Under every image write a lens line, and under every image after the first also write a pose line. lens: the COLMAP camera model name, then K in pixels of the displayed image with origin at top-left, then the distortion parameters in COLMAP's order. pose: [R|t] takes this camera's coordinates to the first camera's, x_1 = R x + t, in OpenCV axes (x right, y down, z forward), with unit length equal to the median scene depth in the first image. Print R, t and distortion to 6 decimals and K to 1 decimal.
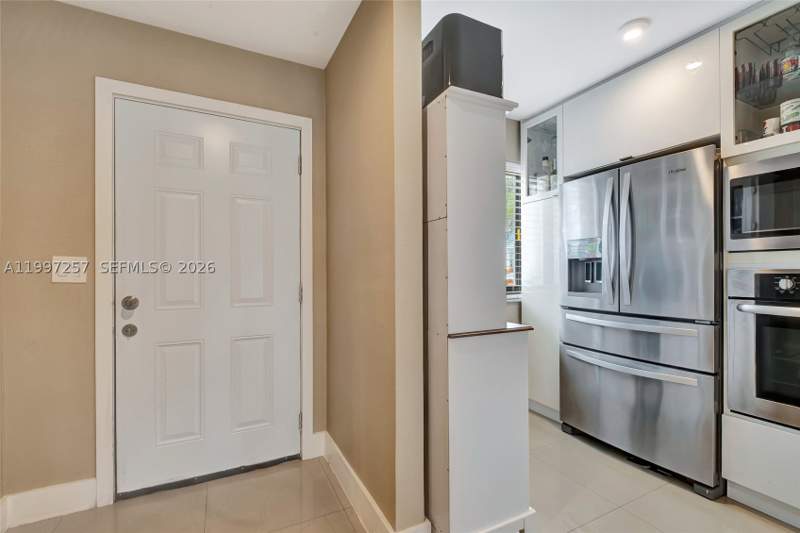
lens RADIAL K [[355.1, 0, 395.5], [0, 355.1, 269.9], [0, 0, 1]] dist [-0.000947, -0.002517]
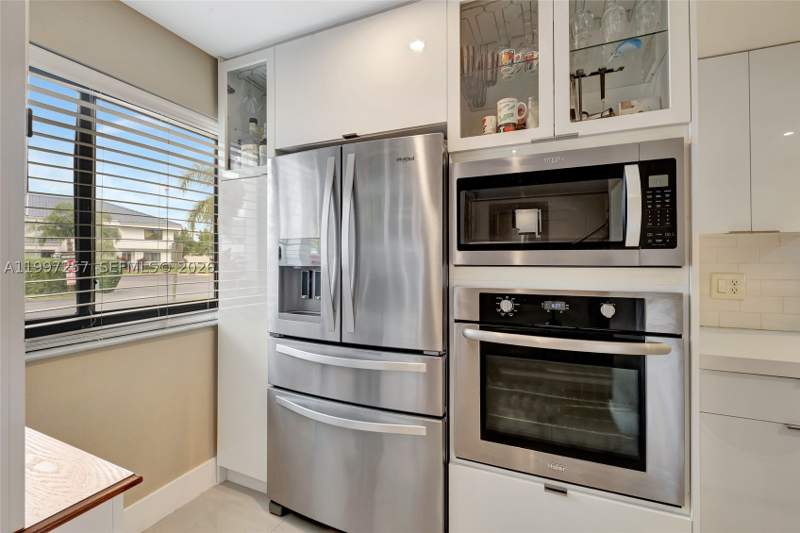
lens RADIAL K [[355.1, 0, 396.2], [0, 355.1, 259.5], [0, 0, 1]] dist [-0.000947, -0.002517]
pose [[0.754936, -0.002319, 0.655795, 0.231502], [-0.002647, 0.999975, 0.006584, -0.056365], [-0.655794, -0.006707, 0.754910, 0.367602]]
